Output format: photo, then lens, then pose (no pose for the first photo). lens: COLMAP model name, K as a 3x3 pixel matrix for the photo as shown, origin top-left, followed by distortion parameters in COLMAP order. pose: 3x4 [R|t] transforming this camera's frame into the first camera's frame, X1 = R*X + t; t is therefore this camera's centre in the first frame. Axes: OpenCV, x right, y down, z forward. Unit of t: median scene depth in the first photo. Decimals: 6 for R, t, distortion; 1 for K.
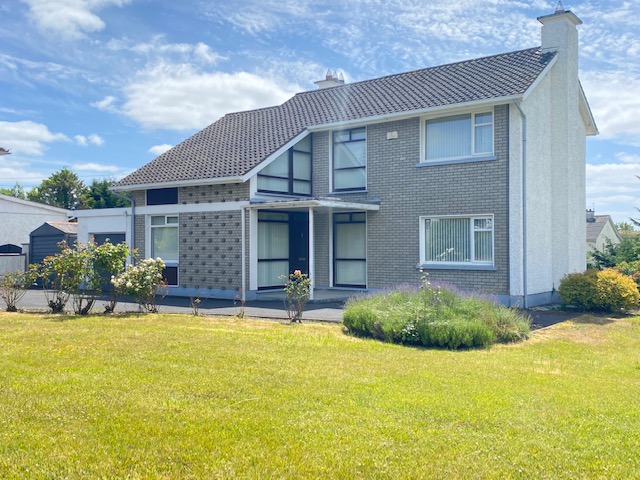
lens RADIAL K [[651.8, 0, 320.0], [0, 651.8, 227.8], [0, 0, 1]] dist [0.141900, -0.349208]
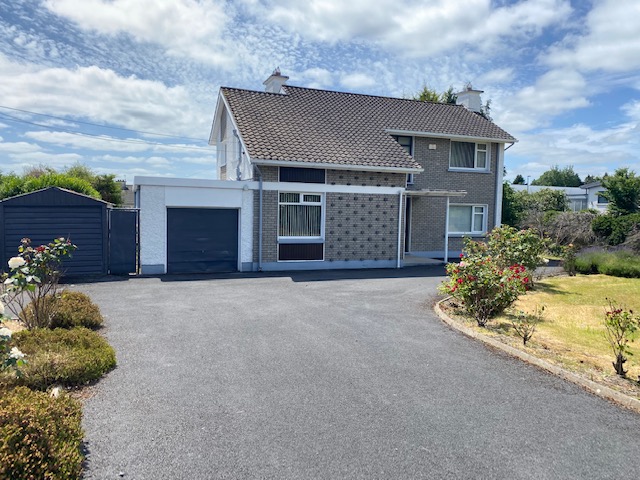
lens RADIAL K [[495.9, 0, 320.0], [0, 495.9, 240.0], [0, 0, 1]] dist [0.024492, -0.001116]
pose [[0.521498, -0.040920, 0.852271, -1.000274], [-0.045858, 0.996062, 0.075884, -0.007187], [-0.852019, -0.078657, 0.517567, 0.634724]]
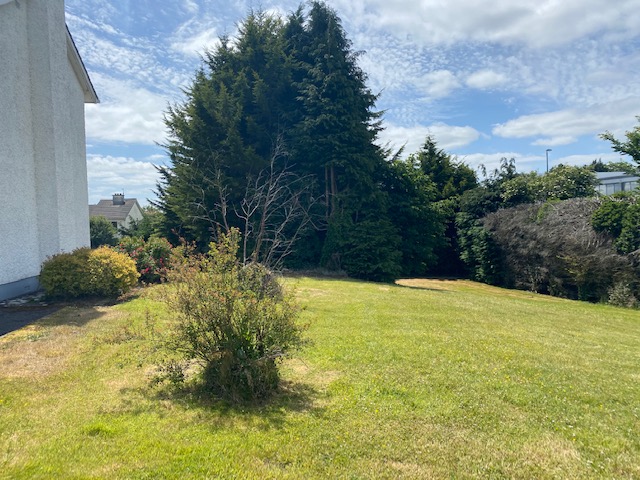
lens RADIAL K [[495.9, 0, 320.0], [0, 495.9, 240.0], [0, 0, 1]] dist [0.024492, -0.001116]
pose [[0.728345, -0.042638, 0.683882, 0.177438], [0.002067, 0.998194, 0.060033, 0.013347], [-0.685207, -0.042311, 0.727118, 0.294898]]
